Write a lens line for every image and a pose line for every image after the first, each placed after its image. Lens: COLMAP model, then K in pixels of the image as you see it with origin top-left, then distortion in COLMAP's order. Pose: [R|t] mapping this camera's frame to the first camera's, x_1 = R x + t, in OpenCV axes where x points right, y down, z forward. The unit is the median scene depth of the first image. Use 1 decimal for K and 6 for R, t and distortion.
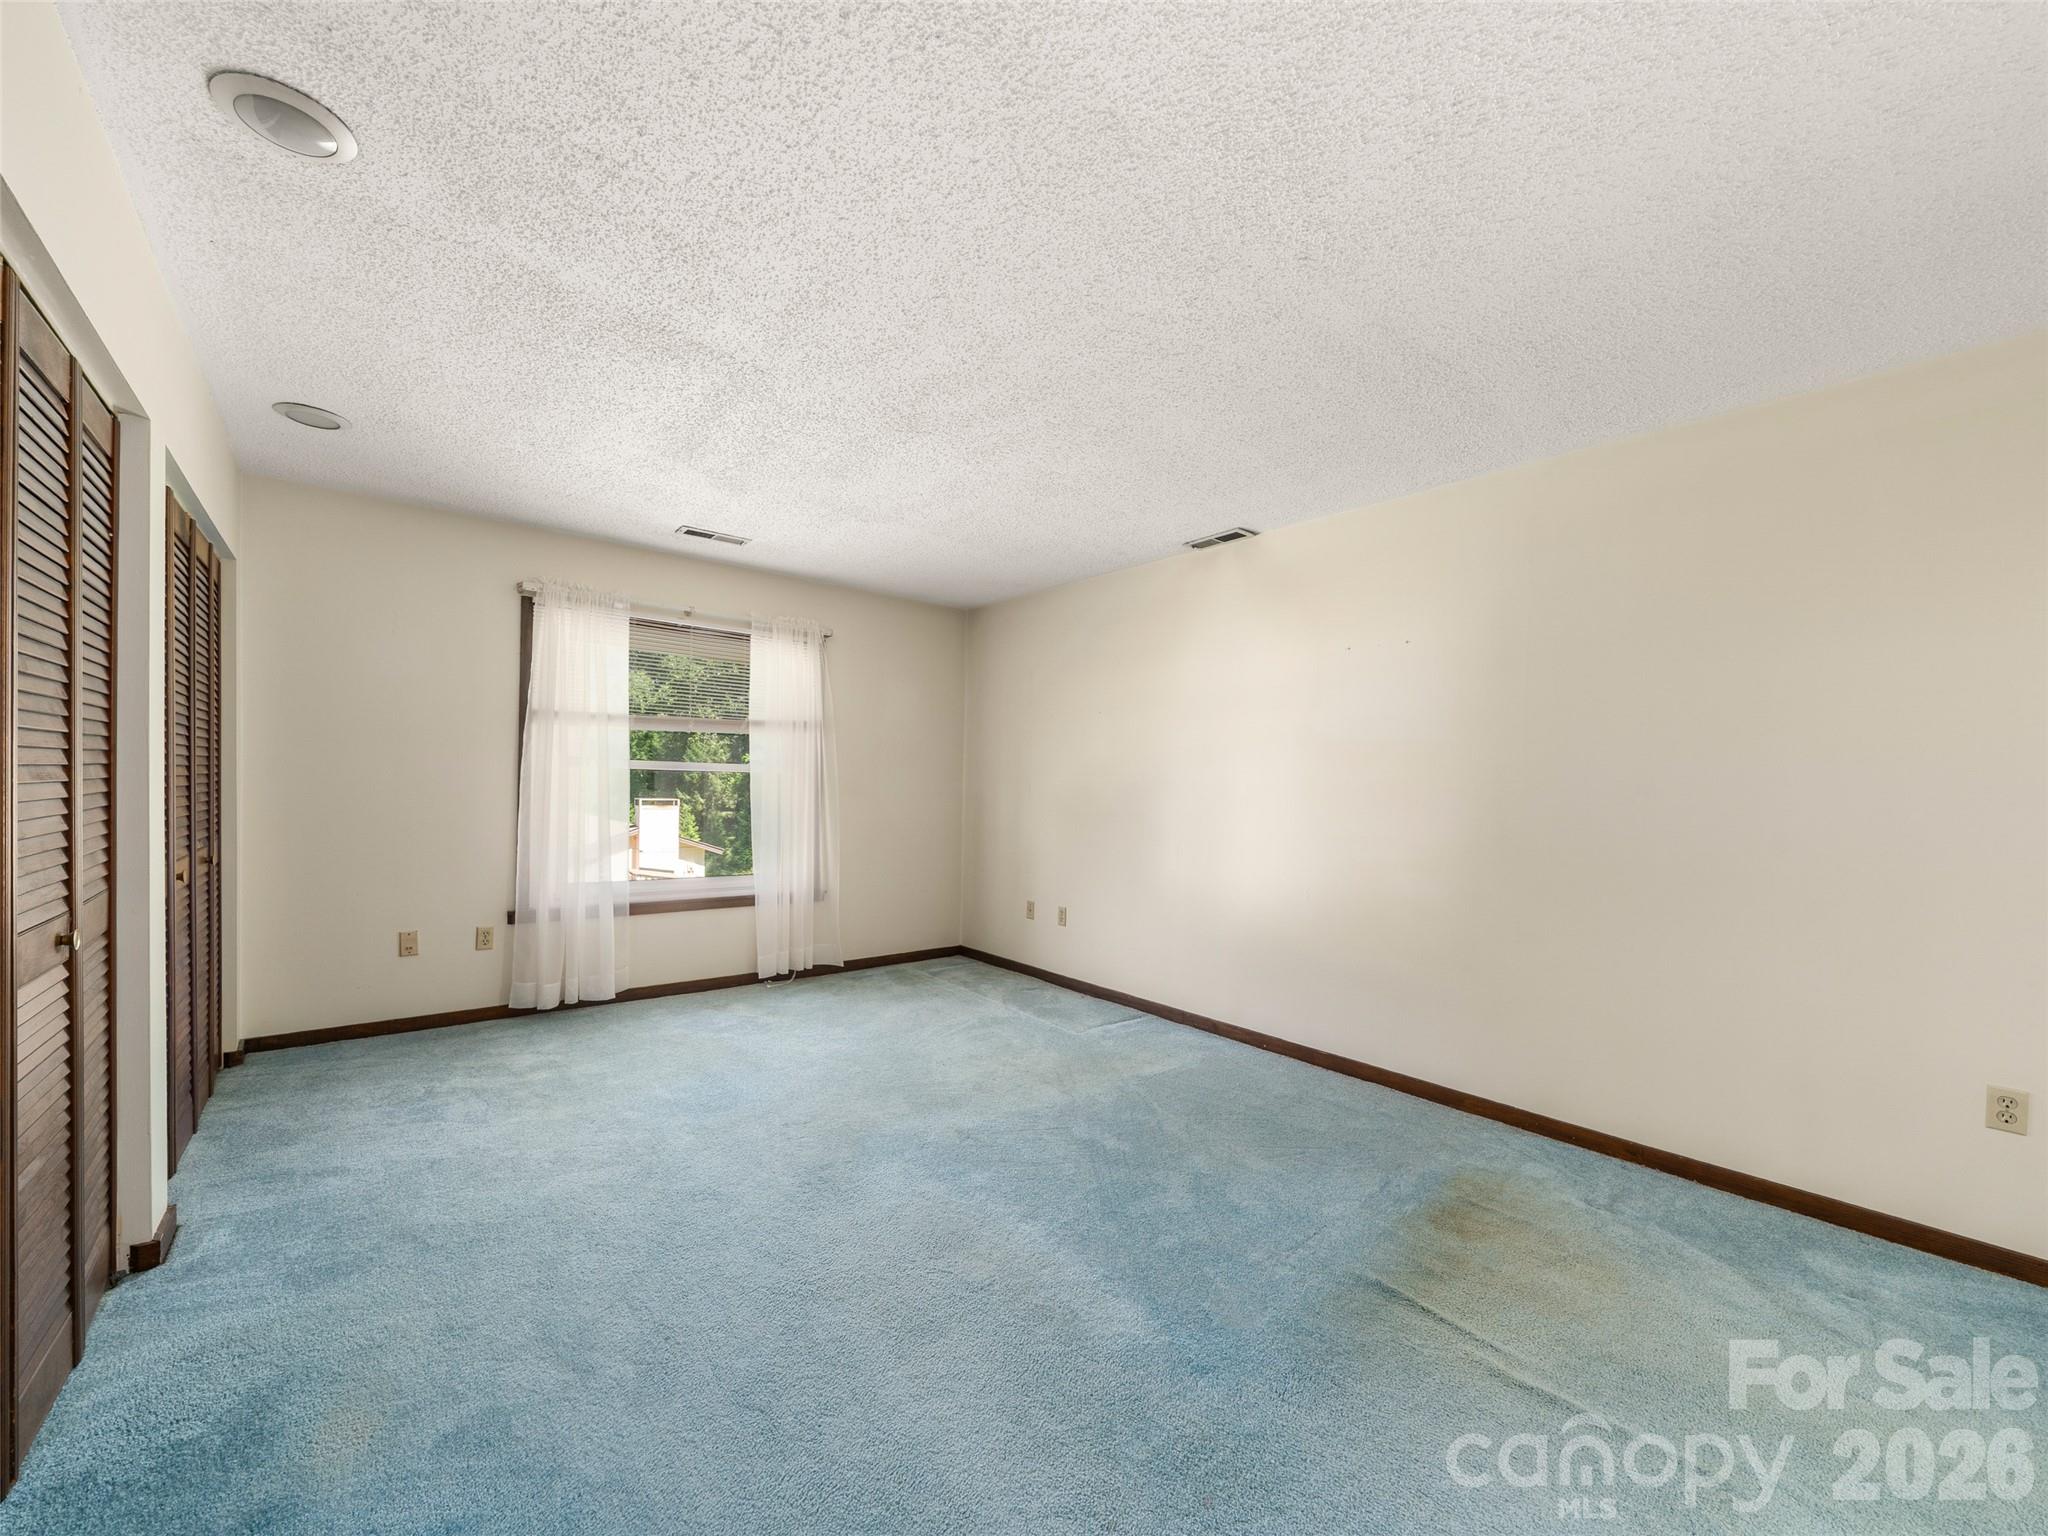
lens RADIAL K [[807.3, 0, 1027.1], [0, 807.3, 805.0], [0, 0, 1]] dist [-0.000860, -0.000118]
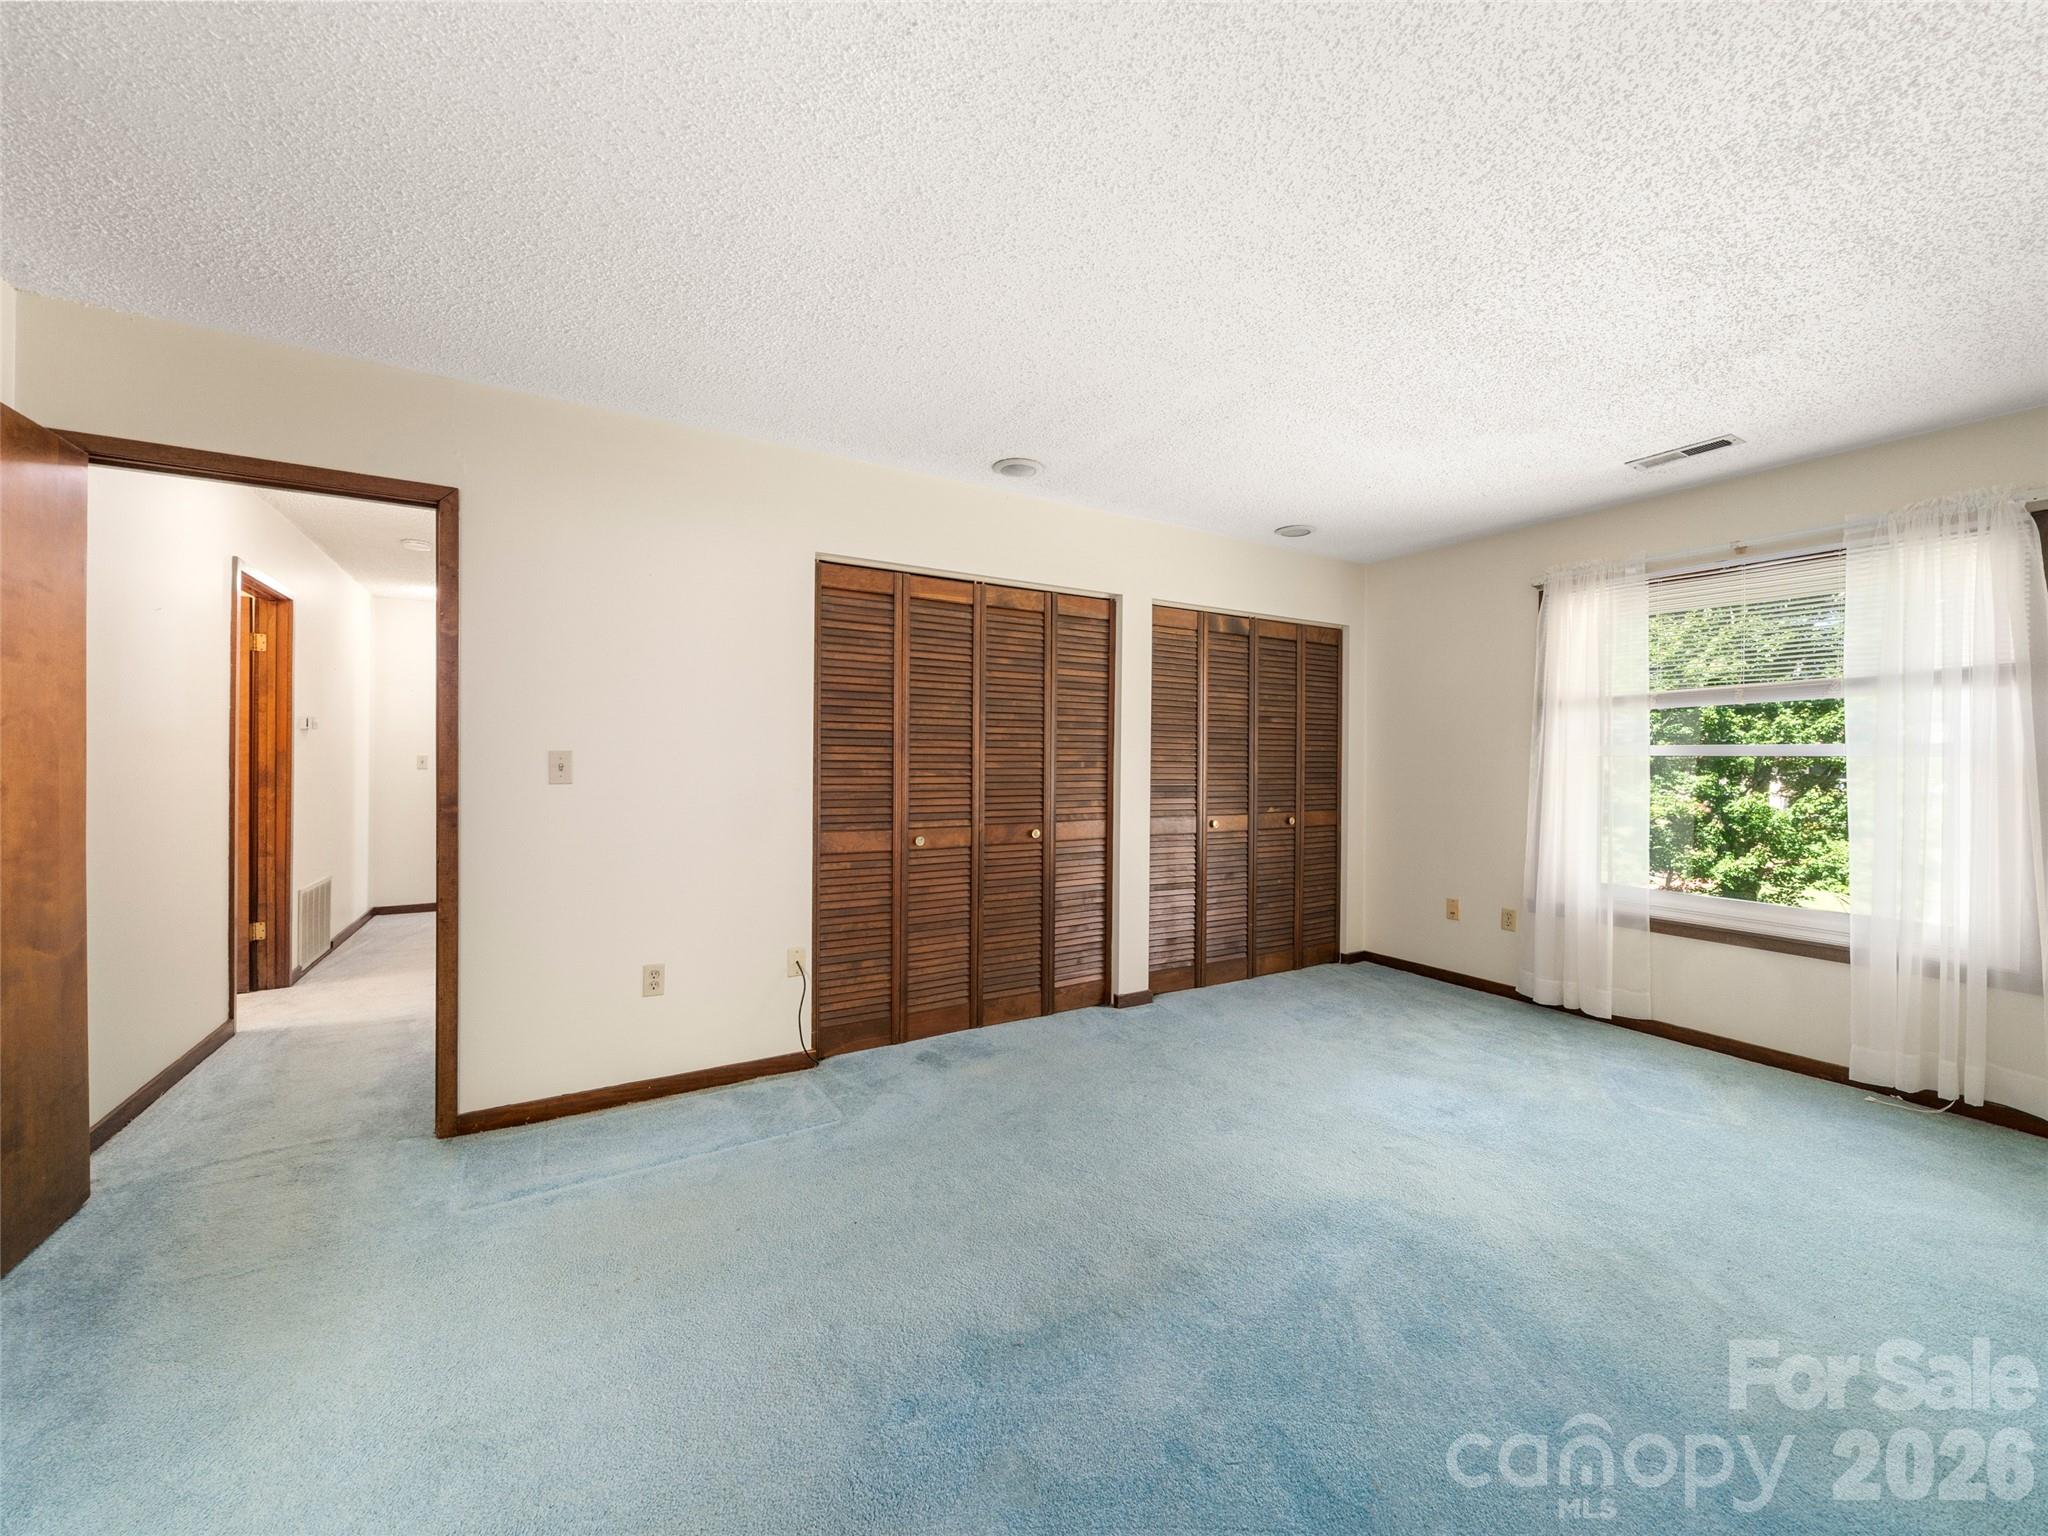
lens RADIAL K [[779.6, 0, 1024.0], [0, 779.6, 768.0], [0, 0, 1]] dist [0.000239, 0.000034]
pose [[-0.141147, -0.013060, -0.989902, 0.410132], [-0.035123, 0.999350, -0.008177, -0.003944], [0.989365, 0.033615, -0.141514, 0.466413]]
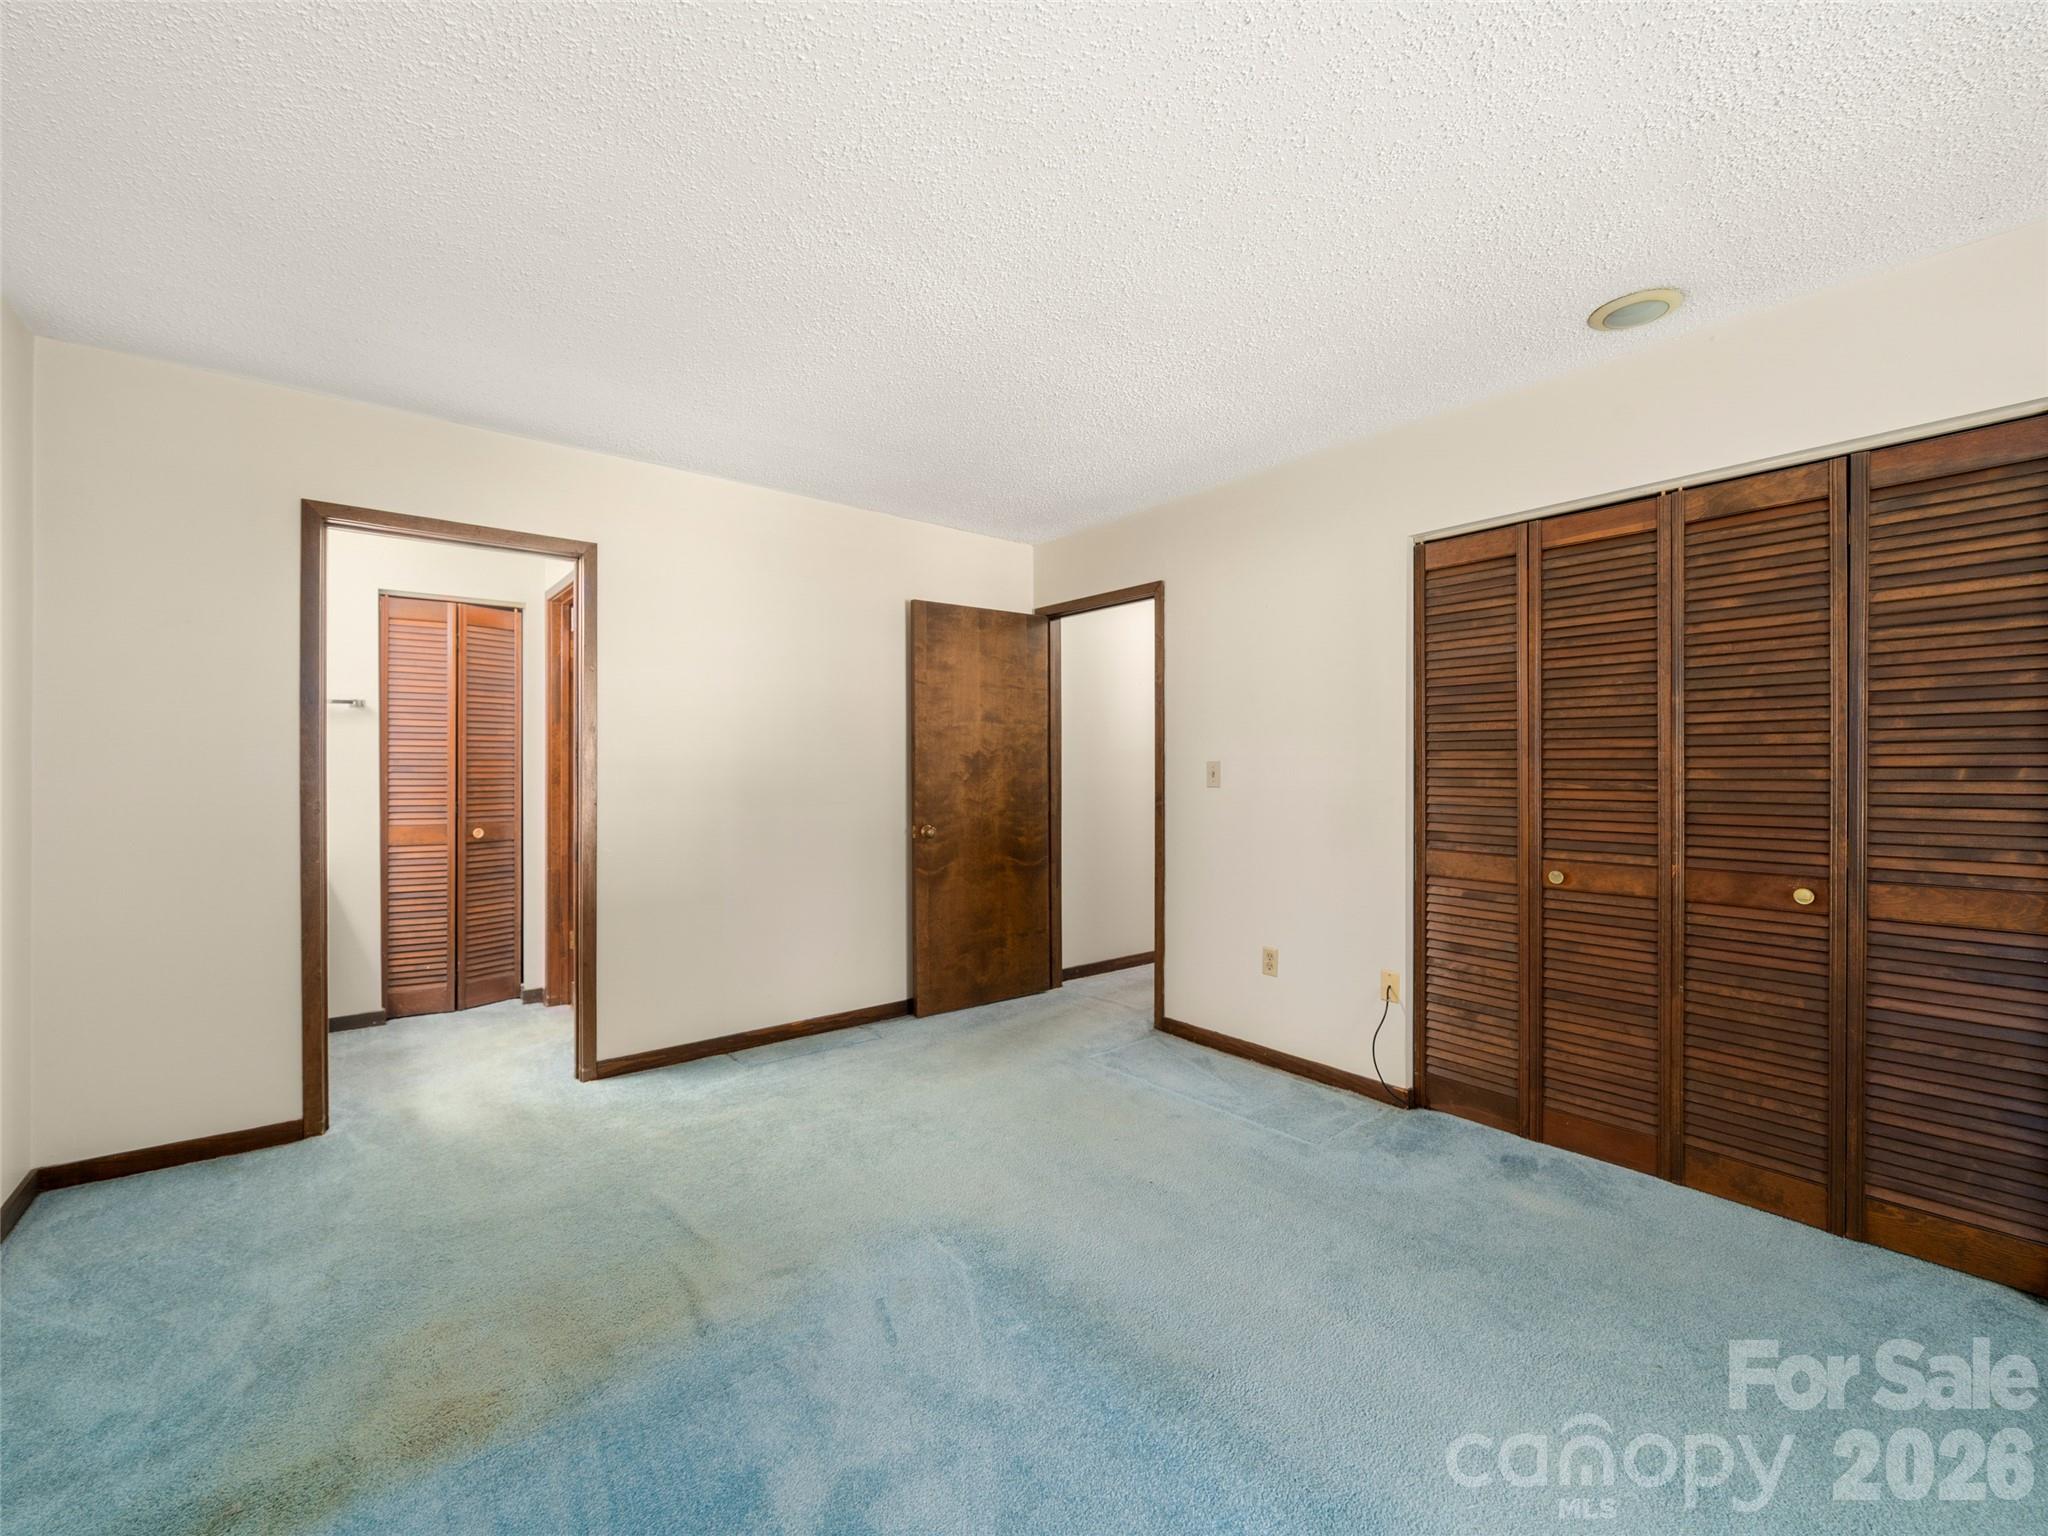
lens RADIAL K [[839.5, 0, 1024.0], [0, 839.5, 768.0], [0, 0, 1]] dist [-0.000959, -0.000059]
pose [[-0.999760, -0.019572, -0.009869, 0.054008], [-0.019847, 0.999395, 0.028558, -0.023447], [0.009304, 0.028747, -0.999543, 0.862956]]
